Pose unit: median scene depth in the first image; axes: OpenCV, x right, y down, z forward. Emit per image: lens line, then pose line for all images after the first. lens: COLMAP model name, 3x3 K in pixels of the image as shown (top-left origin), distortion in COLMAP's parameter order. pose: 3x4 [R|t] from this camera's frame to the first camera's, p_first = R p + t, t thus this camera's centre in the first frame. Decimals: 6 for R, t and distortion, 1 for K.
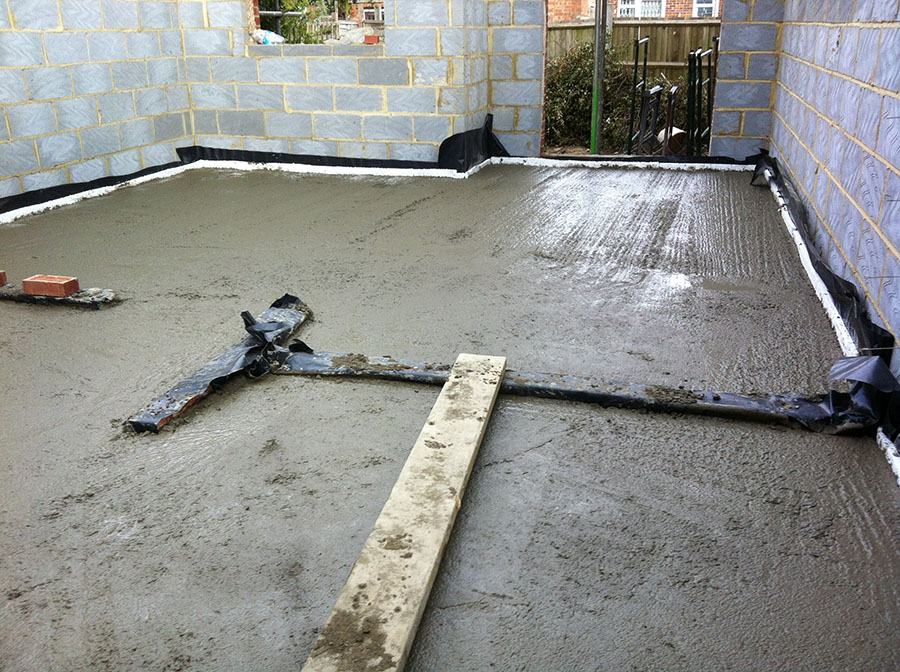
lens RADIAL K [[837.8, 0, 464.0], [0, 837.8, 314.5], [0, 0, 1]] dist [0.008570, 0.000000]
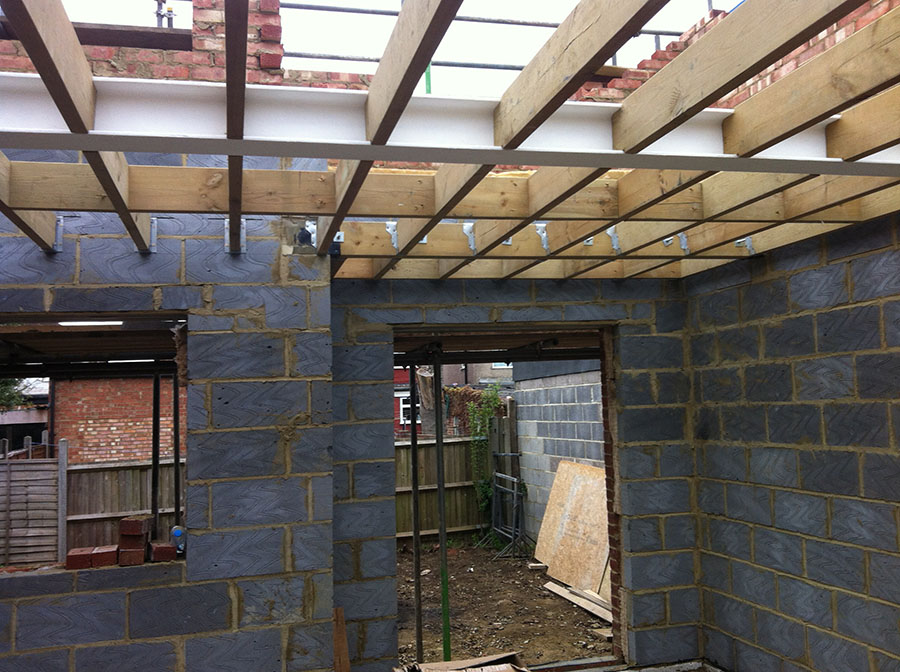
lens RADIAL K [[837.8, 0, 448.8], [0, 837.8, 357.4], [0, 0, 1]] dist [0.008570, 0.000000]
pose [[0.874819, 0.007857, 0.484385, -0.203404], [0.185353, 0.918362, -0.349652, -0.213316], [-0.447588, 0.395664, 0.801944, 0.416081]]
